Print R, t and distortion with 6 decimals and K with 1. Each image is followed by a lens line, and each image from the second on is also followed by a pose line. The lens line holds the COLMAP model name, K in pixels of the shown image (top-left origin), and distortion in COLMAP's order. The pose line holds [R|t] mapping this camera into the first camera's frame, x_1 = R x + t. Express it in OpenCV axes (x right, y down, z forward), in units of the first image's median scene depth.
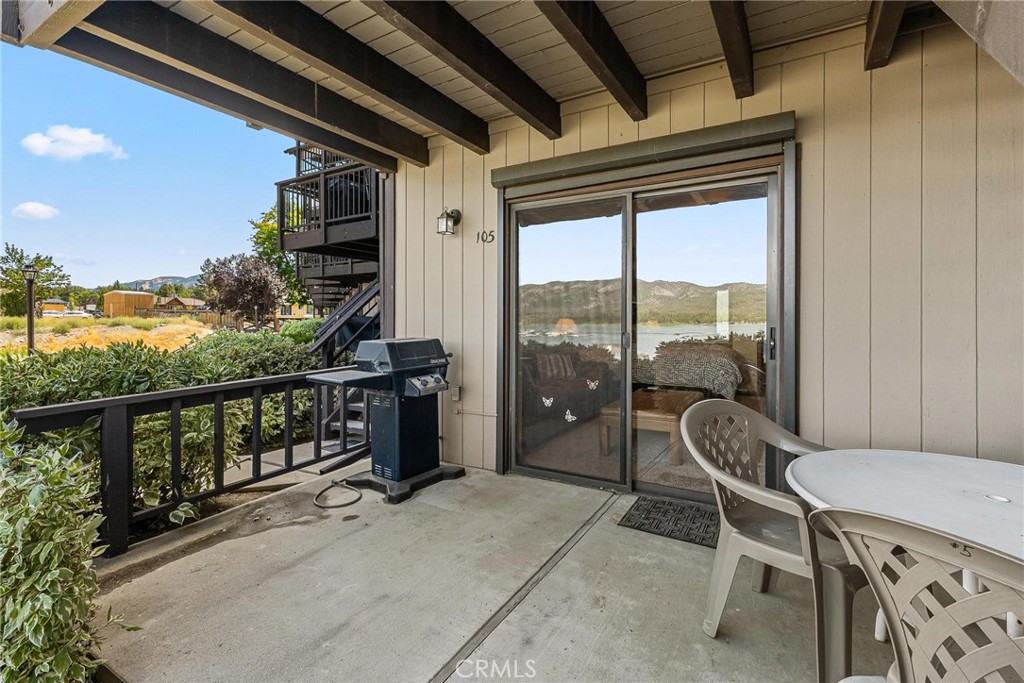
lens RADIAL K [[471.3, 0, 510.0], [0, 471.3, 330.9], [0, 0, 1]] dist [-0.002231, 0.000022]
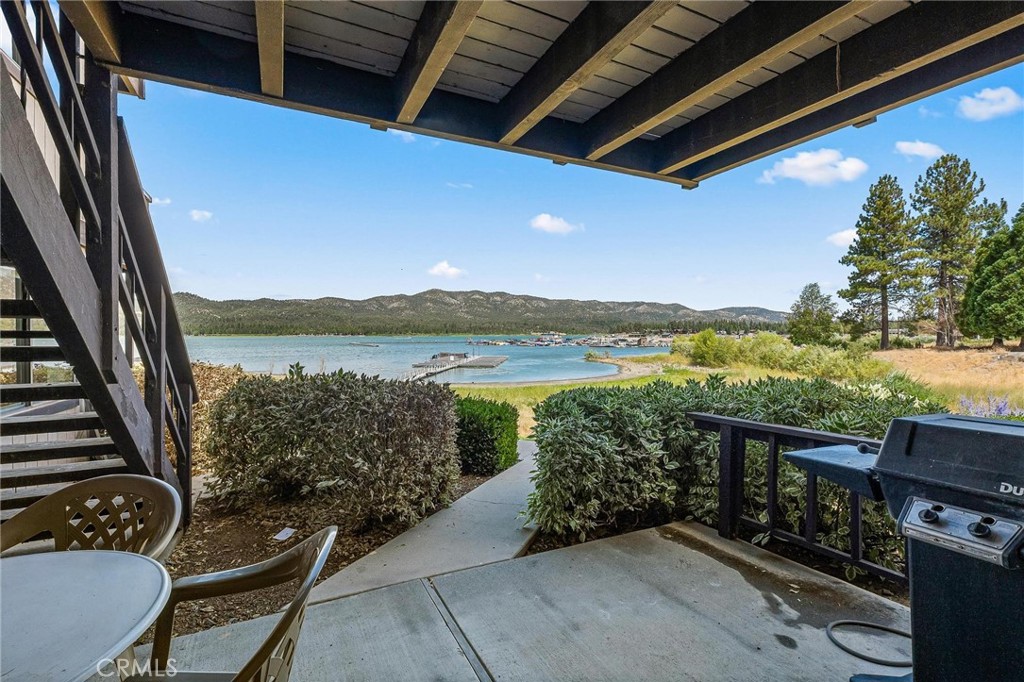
lens RADIAL K [[471.3, 0, 509.2], [0, 471.3, 337.8], [0, 0, 1]] dist [-0.002231, 0.000022]
pose [[-0.549778, 0.006462, -0.835286, 0.598902], [-0.012505, 0.999794, 0.015965, -0.094810], [0.835217, 0.019223, -0.549584, 1.224516]]
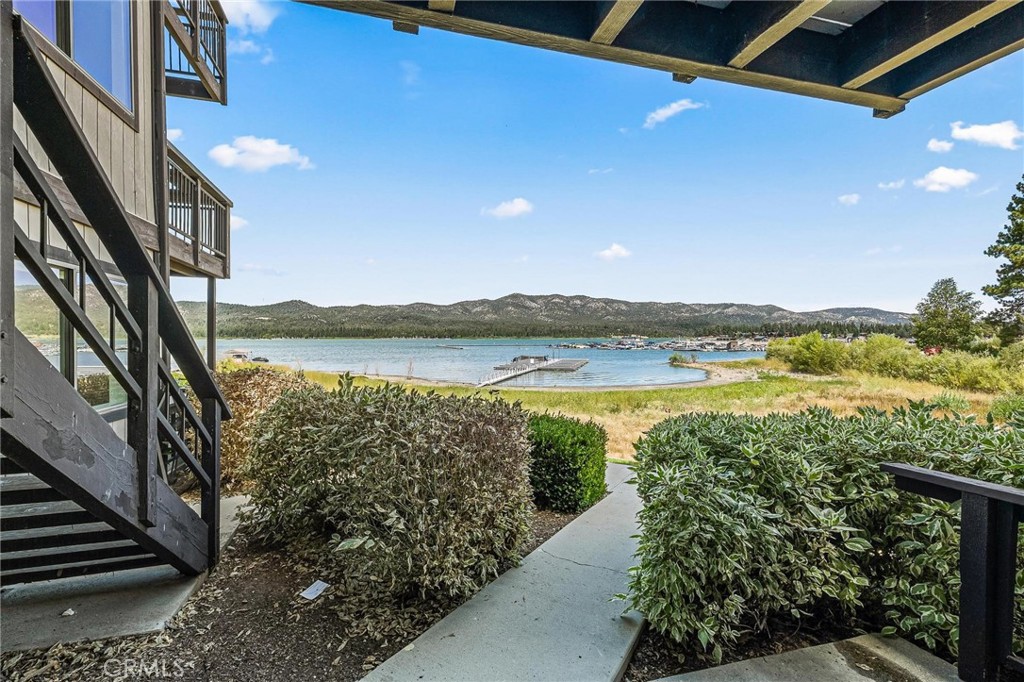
lens RADIAL K [[458.6, 0, 511.8], [0, 458.6, 339.2], [0, 0, 1]] dist [0.001444, 0.000308]
pose [[-0.680660, 0.002706, -0.732594, 0.291735], [-0.011748, 0.999824, 0.014608, -0.098794], [0.732505, 0.018550, -0.680509, 0.993809]]
